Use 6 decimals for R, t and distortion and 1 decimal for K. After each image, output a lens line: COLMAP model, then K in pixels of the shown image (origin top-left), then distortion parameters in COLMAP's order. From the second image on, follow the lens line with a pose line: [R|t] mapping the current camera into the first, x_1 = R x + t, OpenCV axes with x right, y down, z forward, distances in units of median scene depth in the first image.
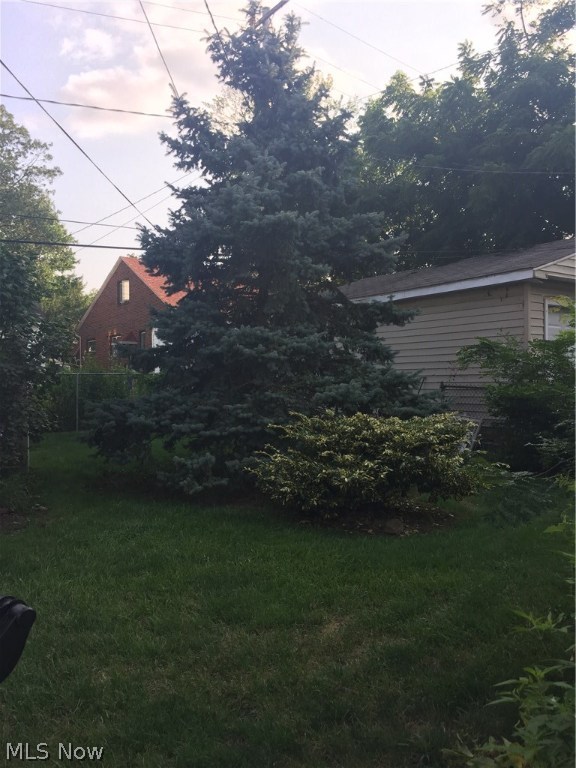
lens RADIAL K [[654.1, 0, 287.8], [0, 654.1, 377.0], [0, 0, 1]] dist [0.089745, -0.125164]
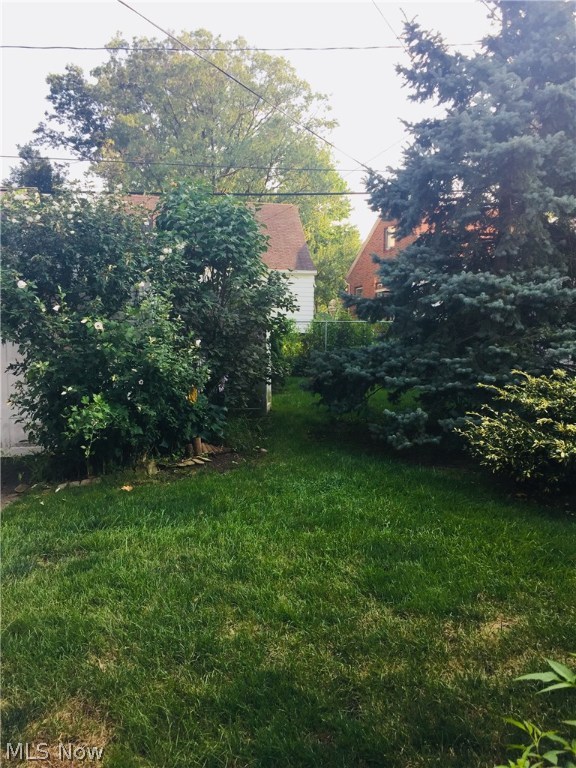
lens RADIAL K [[654.1, 0, 289.6], [0, 654.1, 375.3], [0, 0, 1]] dist [0.089745, -0.125164]
pose [[0.917029, 0.045799, -0.396182, 0.071720], [-0.014404, 0.996540, 0.081861, -0.006695], [0.398560, -0.069362, 0.914516, 0.060547]]
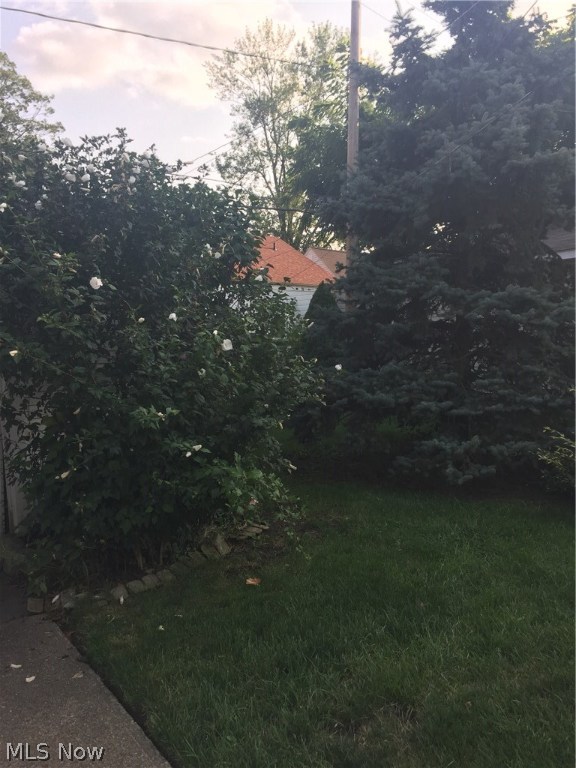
lens RADIAL K [[654.1, 0, 284.4], [0, 654.1, 379.1], [0, 0, 1]] dist [0.089745, -0.125164]
pose [[0.999604, -0.001513, 0.028098, -0.356840], [-0.000029, 0.998498, 0.054797, -0.005430], [-0.028139, -0.054776, 0.998102, 0.141749]]
